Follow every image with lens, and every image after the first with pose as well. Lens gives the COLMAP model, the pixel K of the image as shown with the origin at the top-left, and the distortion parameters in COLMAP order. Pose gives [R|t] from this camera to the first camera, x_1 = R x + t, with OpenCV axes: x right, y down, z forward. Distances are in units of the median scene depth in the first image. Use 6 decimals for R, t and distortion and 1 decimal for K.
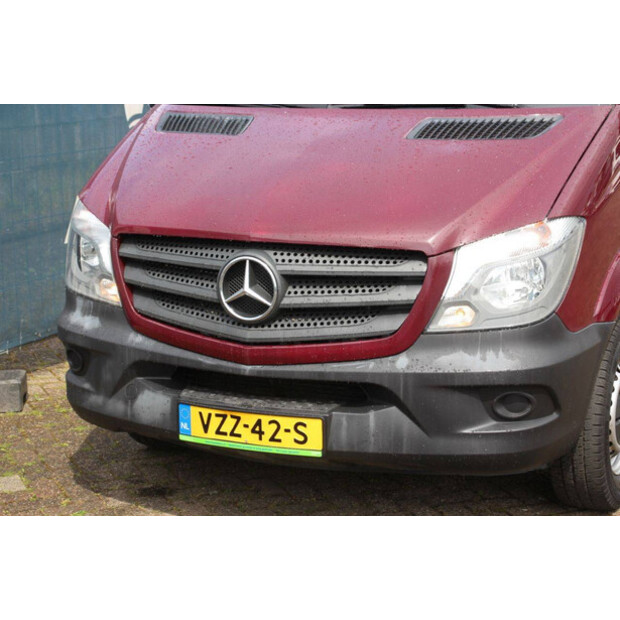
lens RADIAL K [[1347.1, 0, 310.0], [0, 1347.1, 310.0], [0, 0, 1]] dist [0.350774, 0.029978]
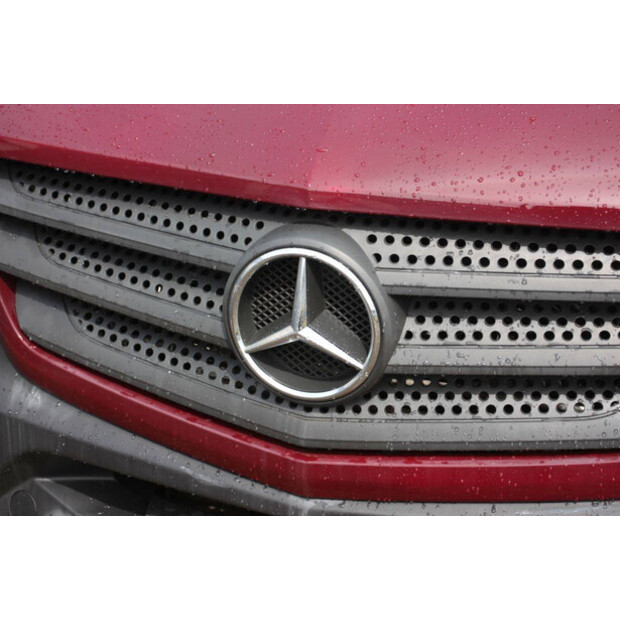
lens RADIAL K [[1466.5, 0, 310.0], [0, 1466.5, 310.0], [0, 0, 1]] dist [0.420350, -0.057441]
pose [[0.998217, -0.030271, 0.051435, -0.066714], [0.018428, 0.976043, 0.216795, -0.115155], [-0.056766, -0.215461, 0.974861, 0.575873]]
